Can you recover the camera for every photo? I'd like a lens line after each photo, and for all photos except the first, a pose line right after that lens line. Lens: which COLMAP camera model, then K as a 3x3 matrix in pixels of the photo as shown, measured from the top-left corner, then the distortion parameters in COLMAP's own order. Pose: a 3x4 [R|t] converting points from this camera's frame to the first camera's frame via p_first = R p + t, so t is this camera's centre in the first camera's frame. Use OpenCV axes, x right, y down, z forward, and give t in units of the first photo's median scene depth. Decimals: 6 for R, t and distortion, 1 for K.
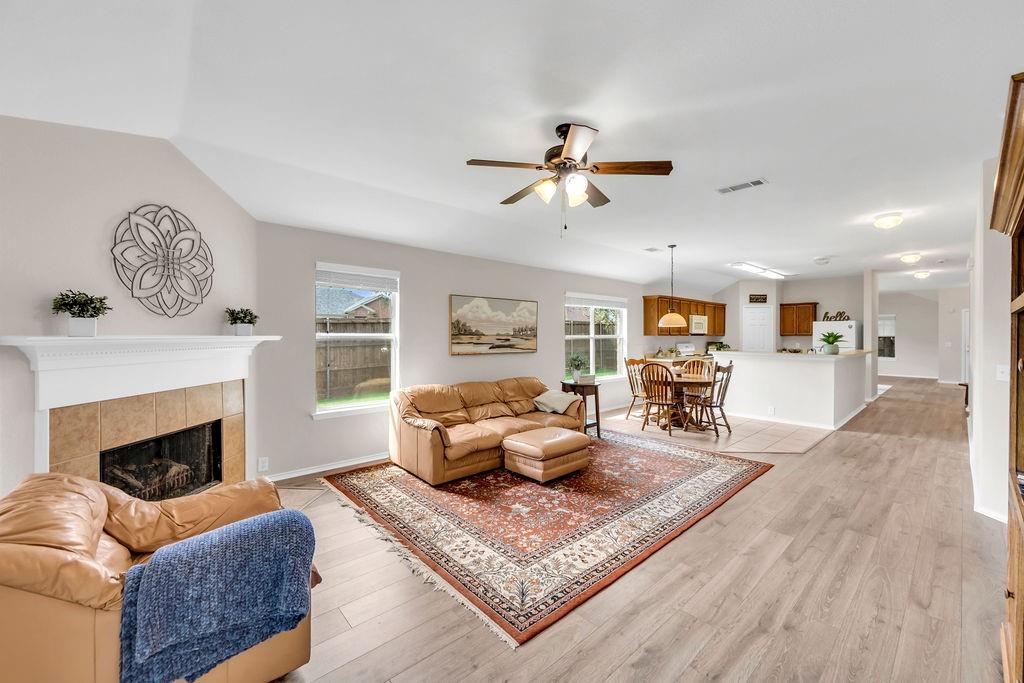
lens RADIAL K [[402.4, 0, 519.1], [0, 402.4, 332.3], [0, 0, 1]] dist [-0.000719, -0.000273]
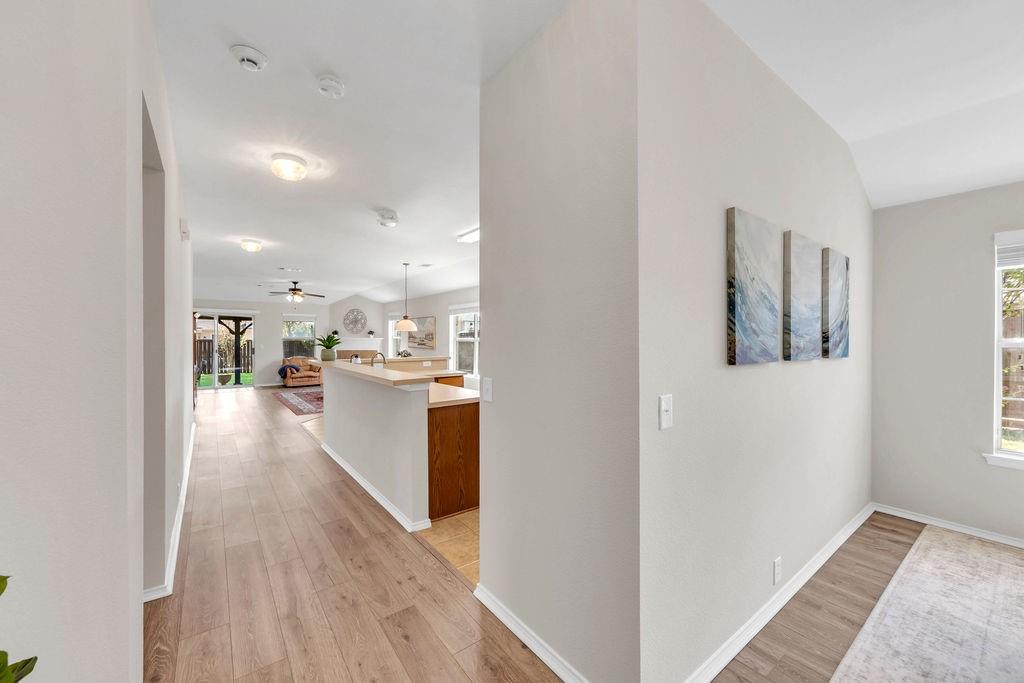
lens RADIAL K [[402.4, 0, 518.0], [0, 402.4, 338.7], [0, 0, 1]] dist [-0.000719, -0.000273]
pose [[-0.087389, 0.002105, -0.996172, 1.862654], [0.005880, 0.999981, 0.001598, 0.010890], [0.996157, -0.005718, -0.087400, 1.728291]]
